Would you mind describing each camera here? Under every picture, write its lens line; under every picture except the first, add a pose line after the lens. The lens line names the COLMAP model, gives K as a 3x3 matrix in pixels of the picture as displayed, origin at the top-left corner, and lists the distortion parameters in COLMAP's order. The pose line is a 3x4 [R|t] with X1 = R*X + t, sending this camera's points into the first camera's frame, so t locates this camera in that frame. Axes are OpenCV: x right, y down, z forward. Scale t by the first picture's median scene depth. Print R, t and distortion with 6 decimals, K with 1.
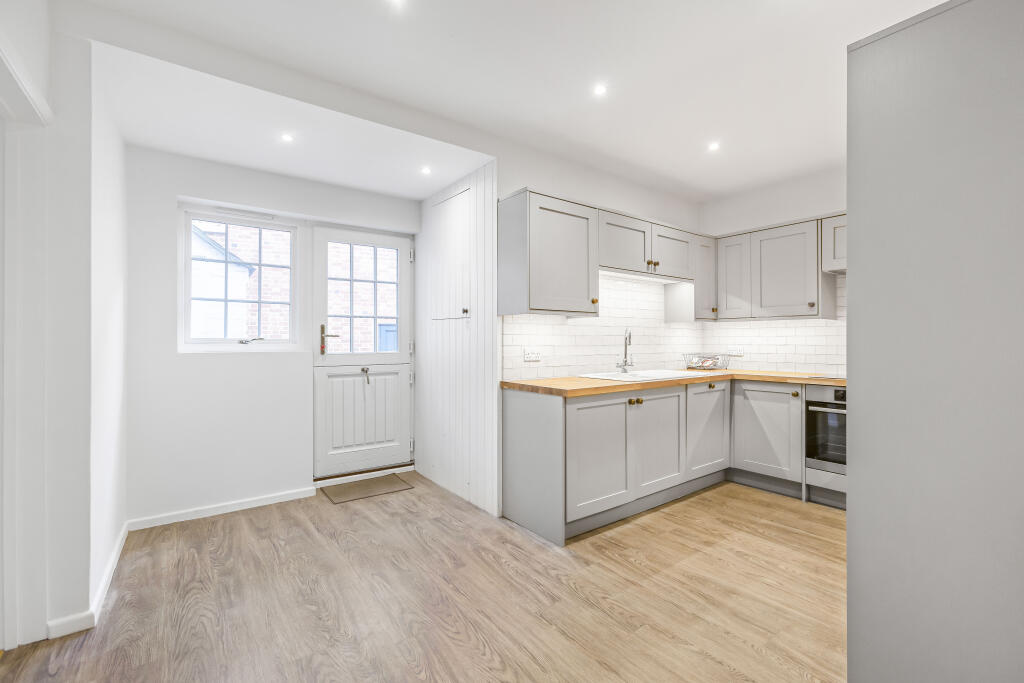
lens RADIAL K [[457.1, 0, 516.5], [0, 457.1, 338.8], [0, 0, 1]] dist [-0.020345, 0.014750]
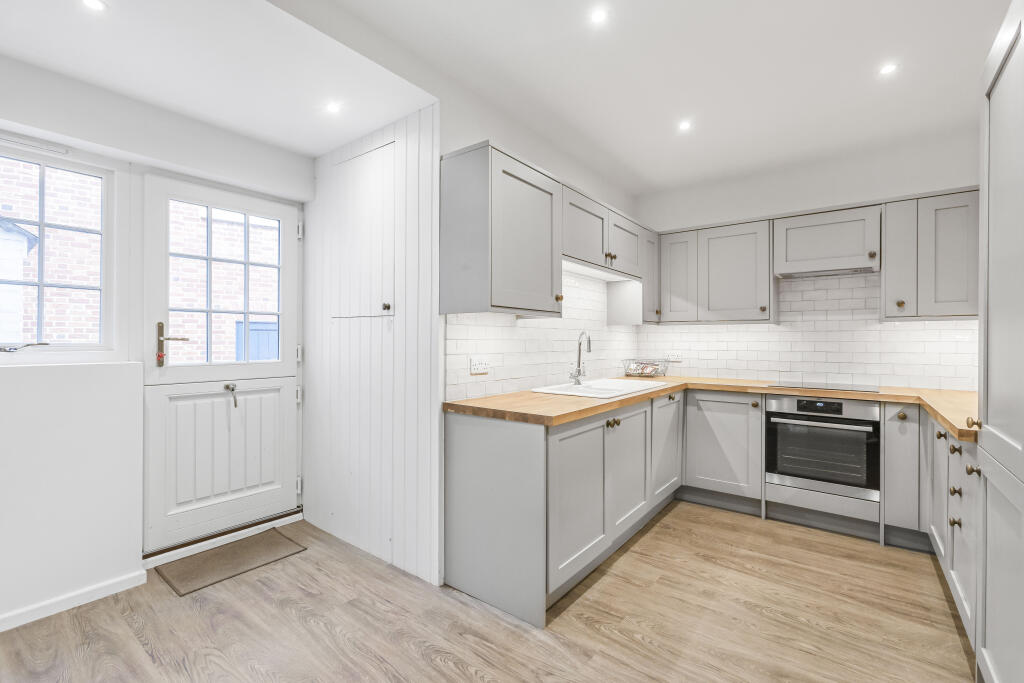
lens RADIAL K [[456.1, 0, 513.6], [0, 456.1, 339.3], [0, 0, 1]] dist [0.000125, 0.000739]
pose [[0.963566, 0.004722, 0.267428, -0.115314], [-0.005348, 0.999984, 0.001613, -0.010805], [-0.267417, -0.002984, 0.963576, 0.238147]]
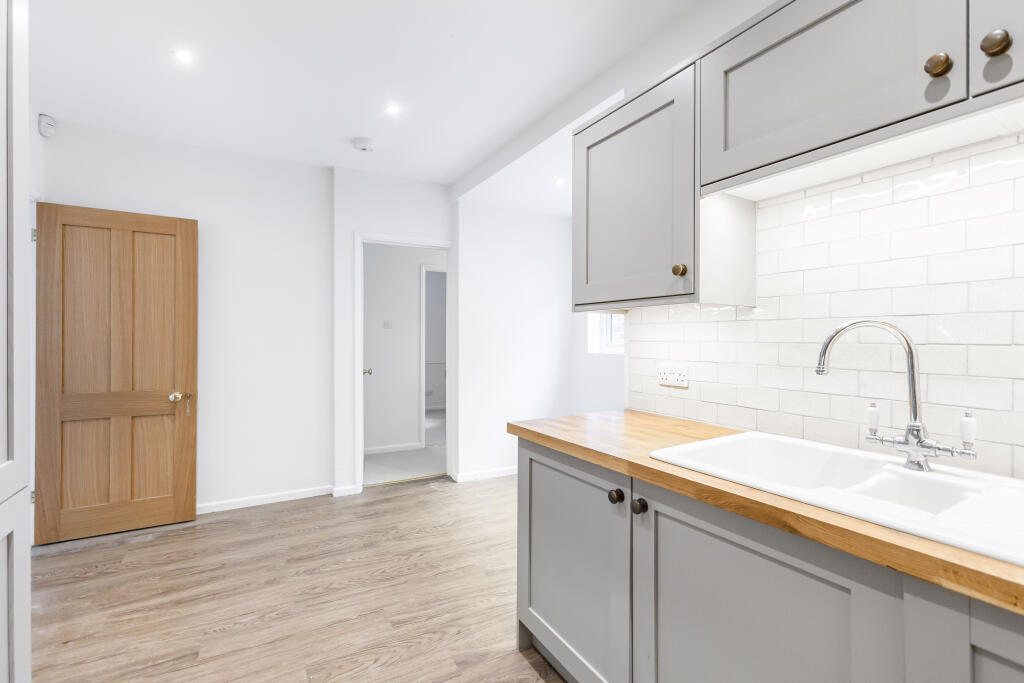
lens RADIAL K [[457.1, 0, 516.5], [0, 457.1, 338.8], [0, 0, 1]] dist [-0.020345, 0.014750]
pose [[-0.116908, -0.001363, -0.993142, 0.625603], [-0.001899, 0.999998, -0.001149, -0.011374], [0.993141, 0.001751, -0.116910, 0.854234]]
